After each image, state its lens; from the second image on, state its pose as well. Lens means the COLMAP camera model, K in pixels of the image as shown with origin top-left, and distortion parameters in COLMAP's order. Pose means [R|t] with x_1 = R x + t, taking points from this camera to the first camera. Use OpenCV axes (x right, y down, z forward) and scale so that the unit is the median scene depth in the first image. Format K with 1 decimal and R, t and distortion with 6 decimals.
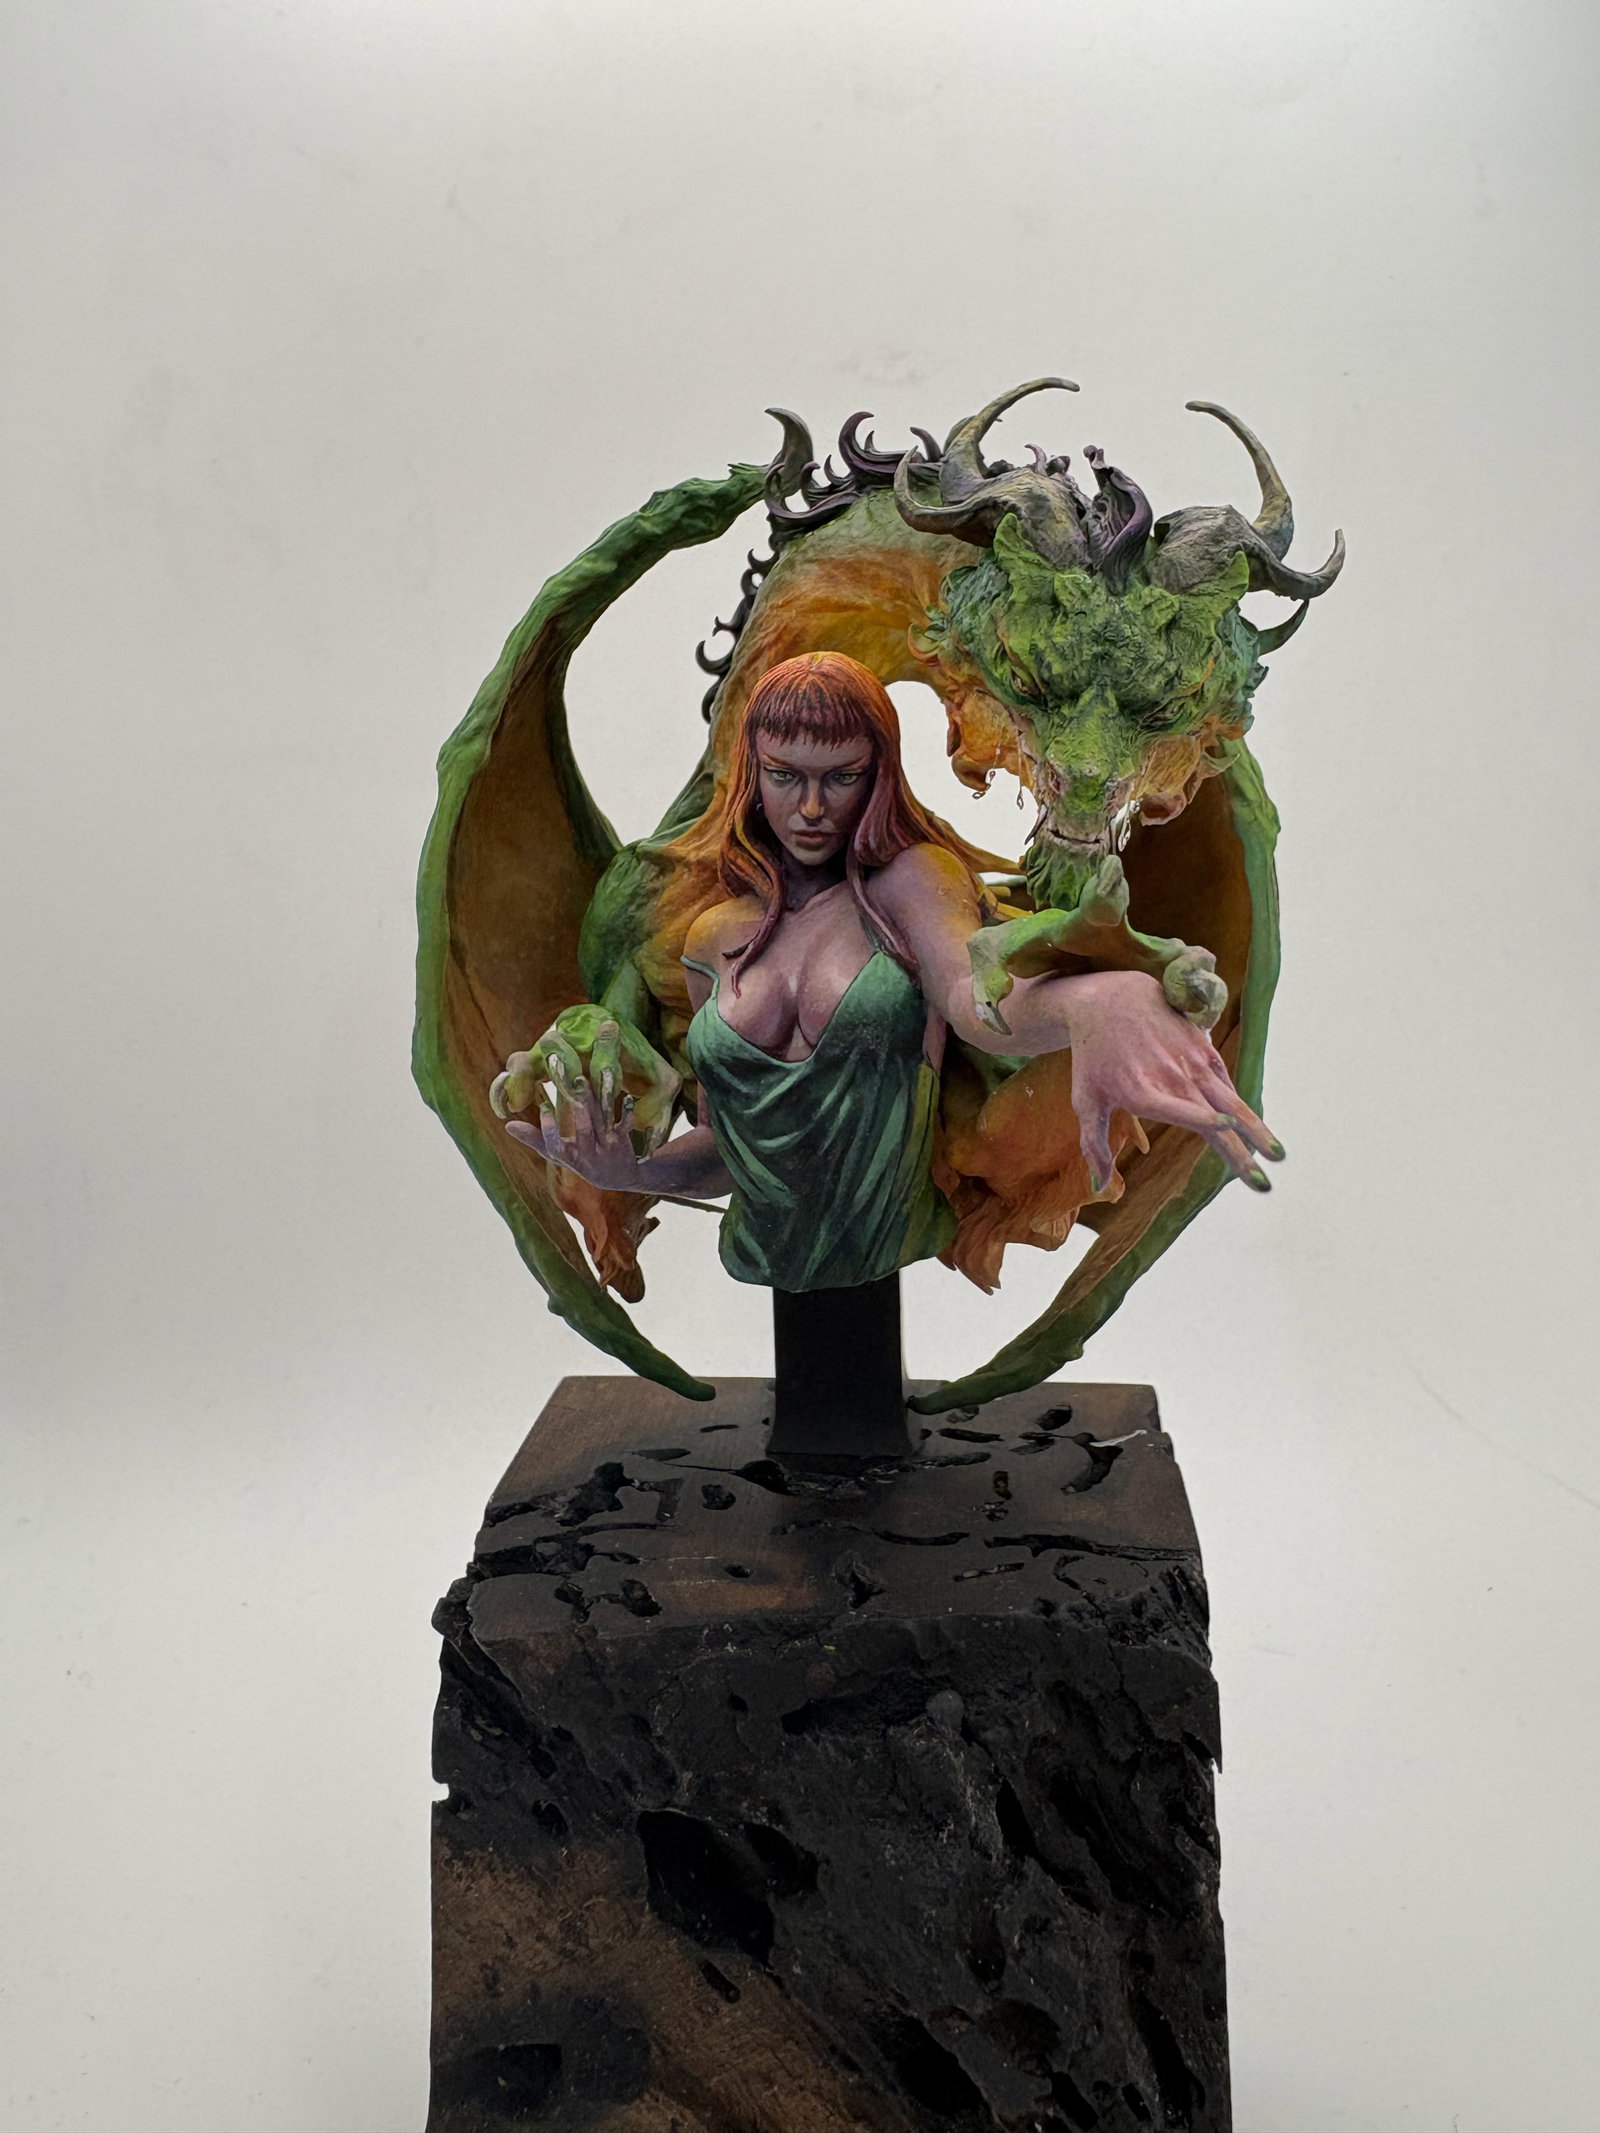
lens RADIAL K [[1625.3, 0, 799.6], [0, 1625.3, 978.9], [0, 0, 1]] dist [0.000190, -0.002937]
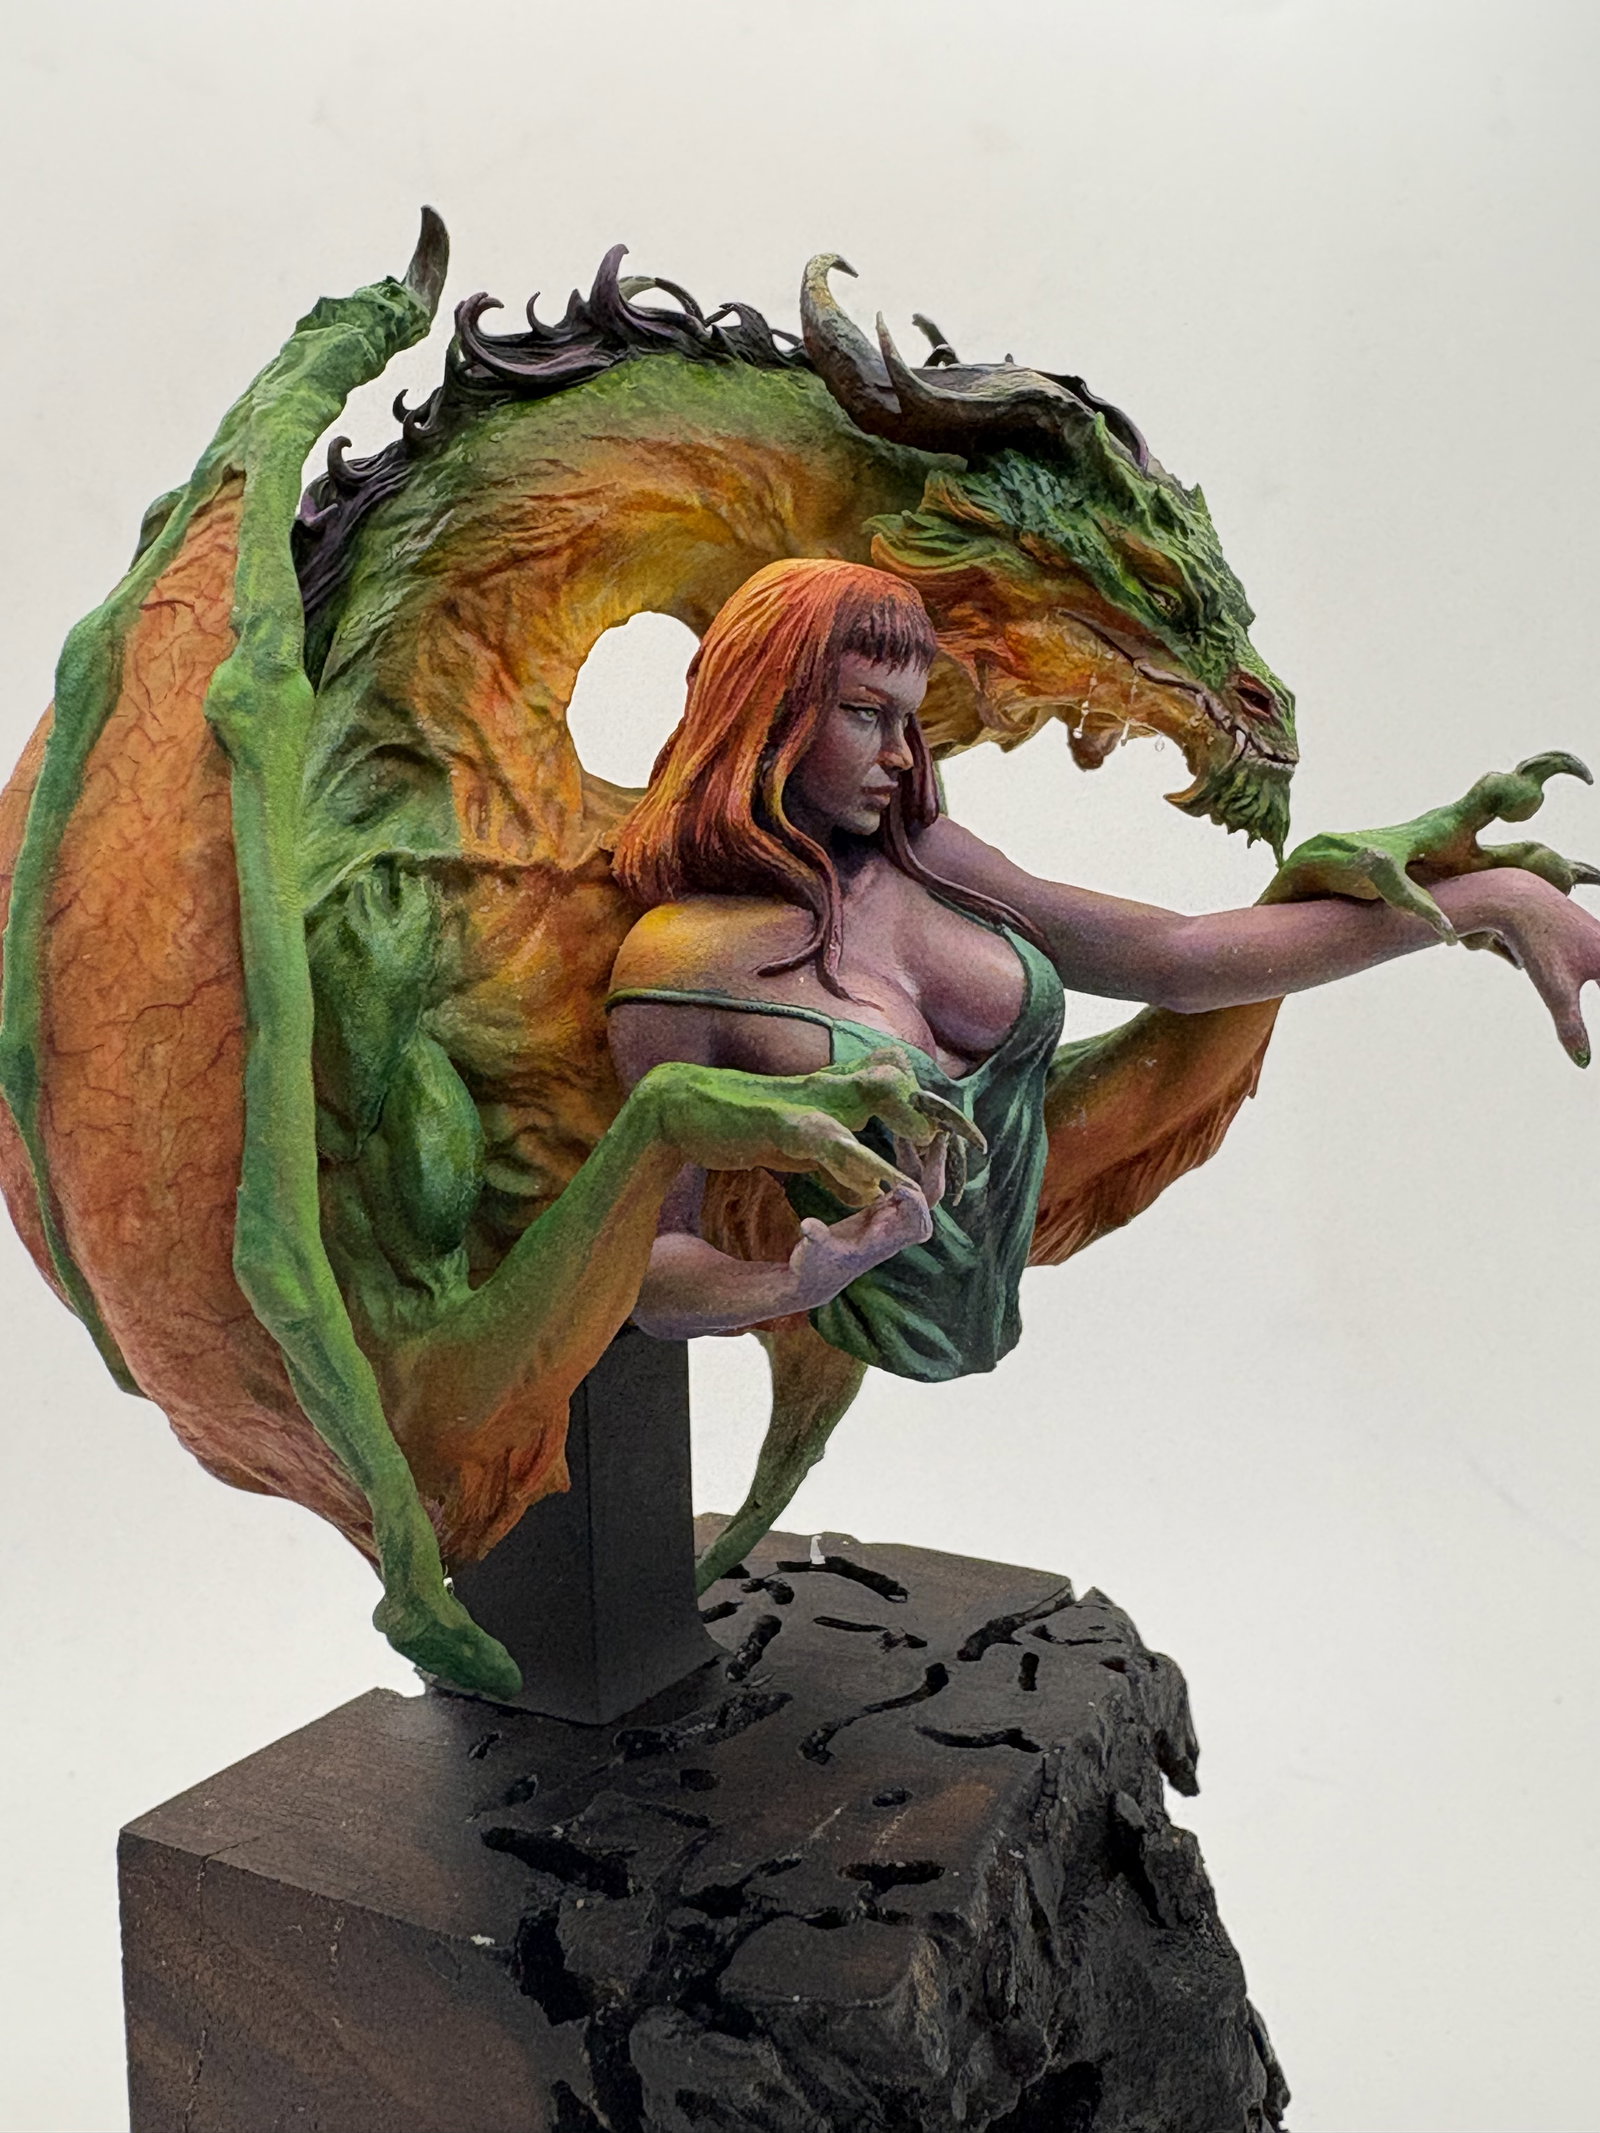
lens RADIAL K [[2223.6, 0, 800.0], [0, 2223.6, 1066.5], [0, 0, 1]] dist [-0.009901, 0.005216]
pose [[0.449185, -0.122198, 0.885043, -0.899126], [0.168912, 0.984353, 0.050182, -0.019086], [-0.877327, 0.126953, 0.462797, 0.528605]]
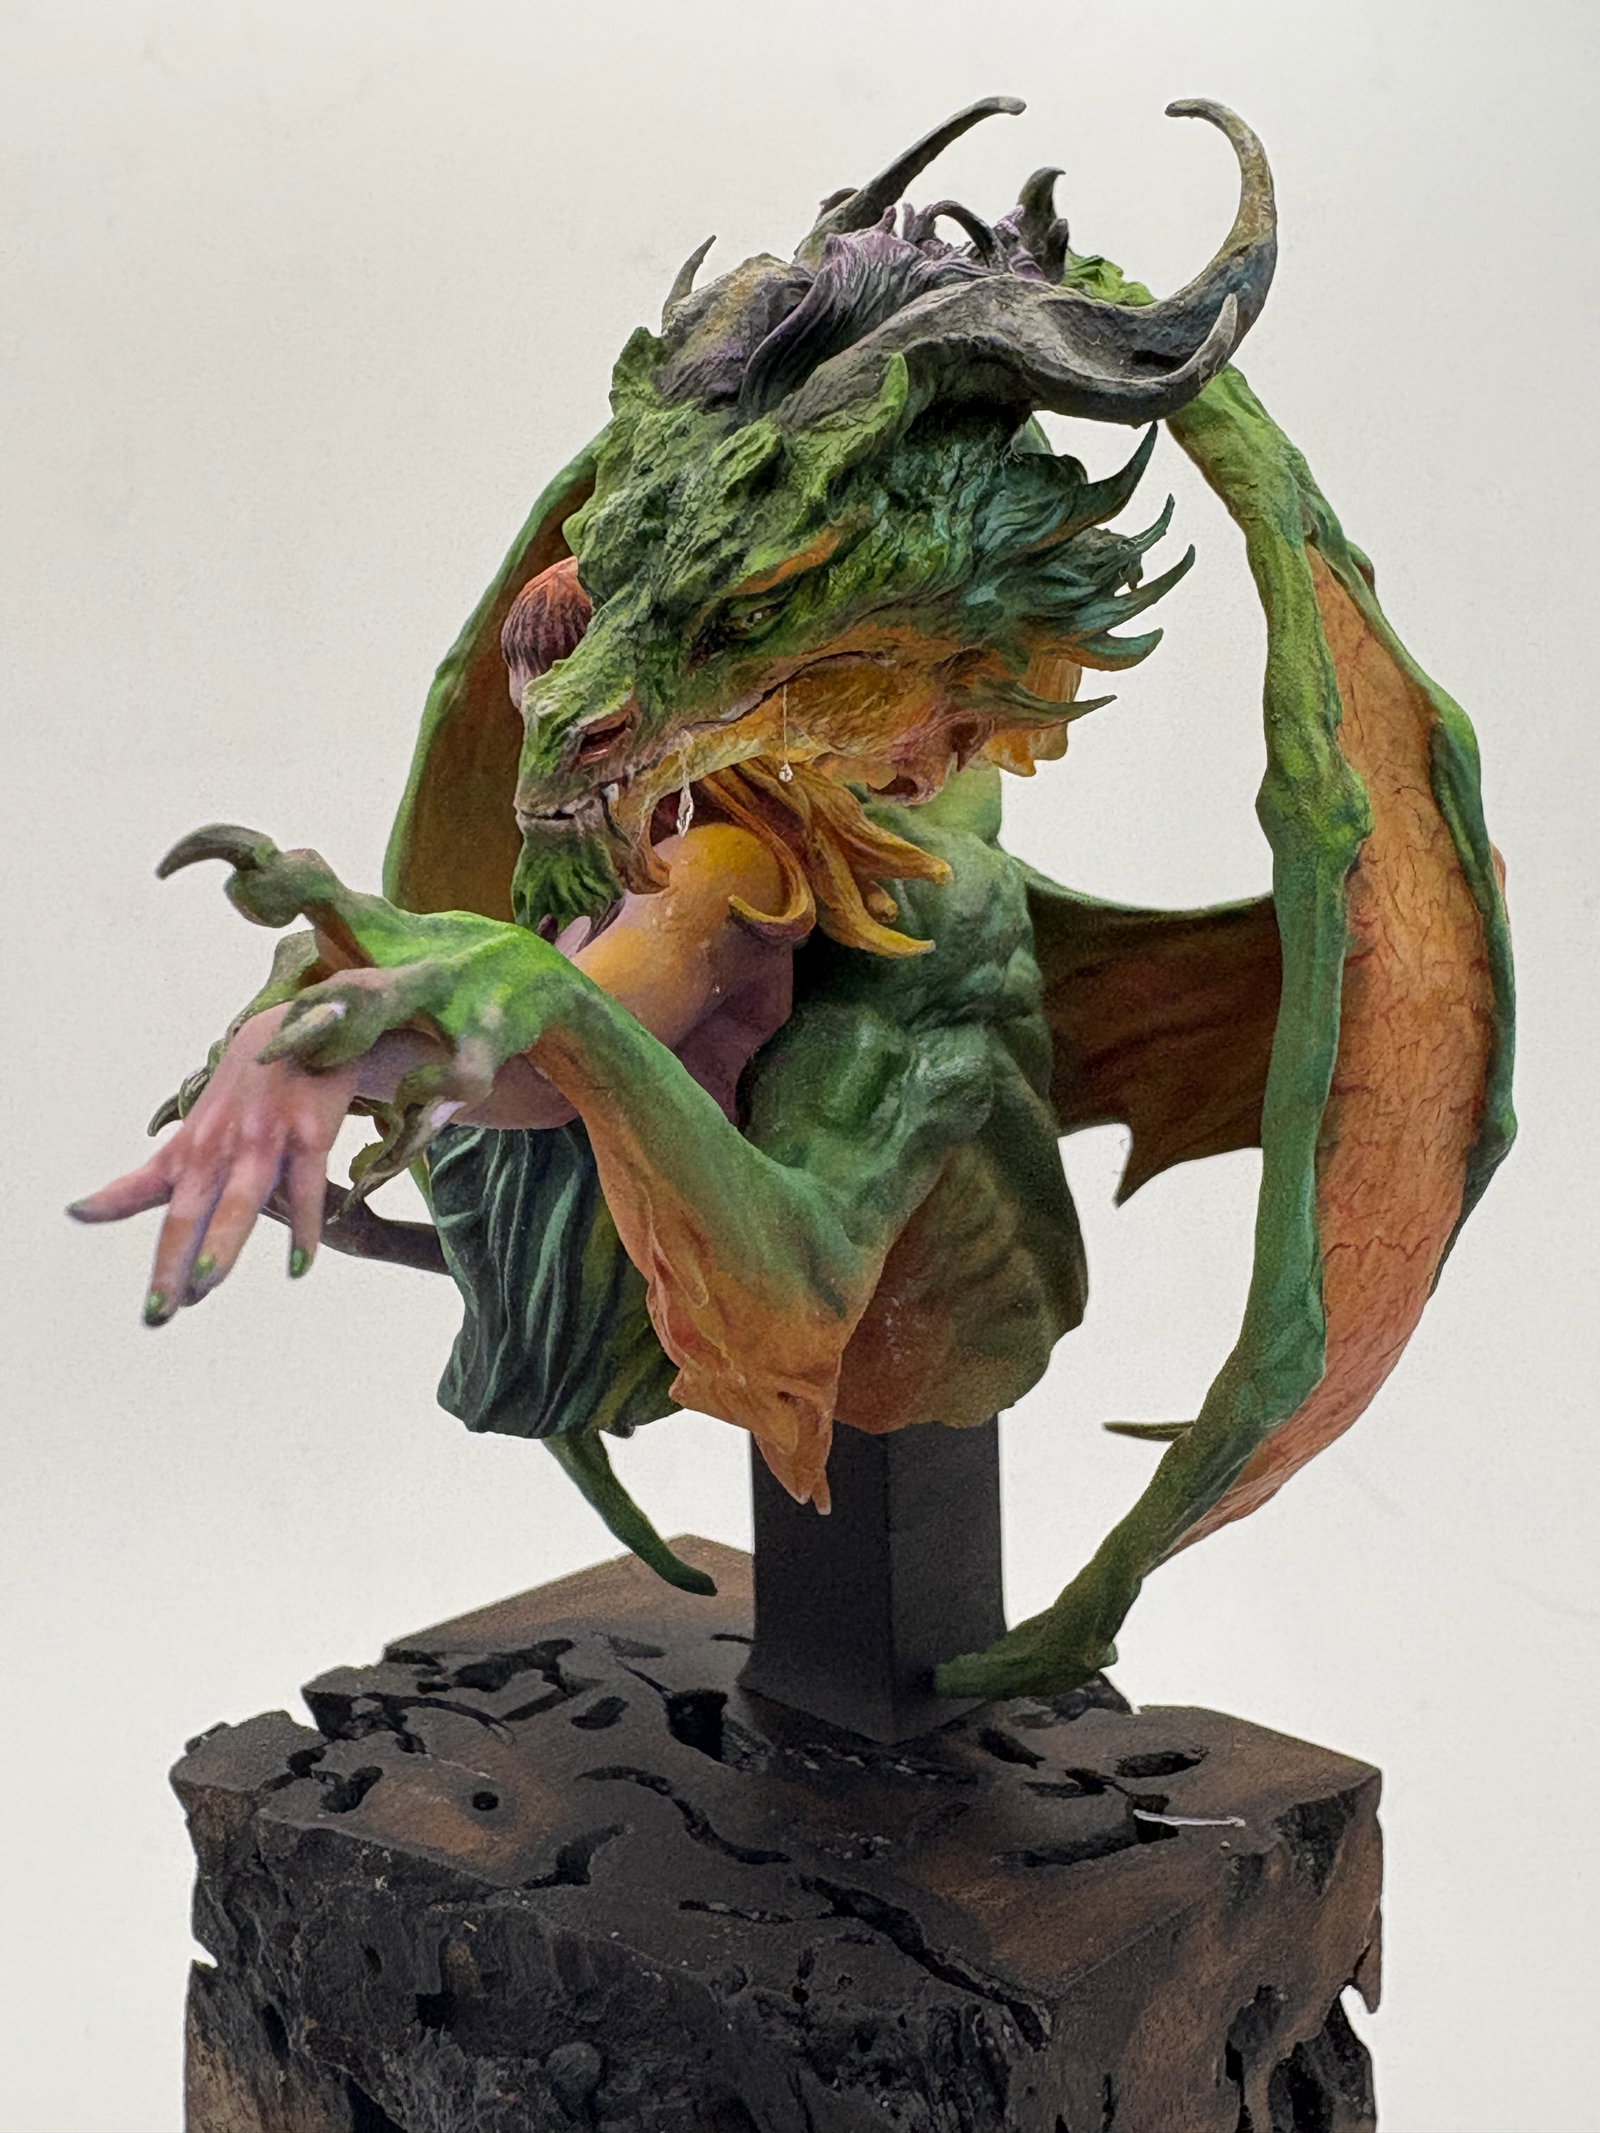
lens RADIAL K [[2223.6, 0, 800.0], [0, 2223.6, 1066.5], [0, 0, 1]] dist [-0.009901, 0.005216]
pose [[0.791696, 0.105934, -0.601661, 0.669838], [-0.098711, 0.994092, 0.045140, -0.028230], [0.602888, 0.023653, 0.797475, 0.282786]]
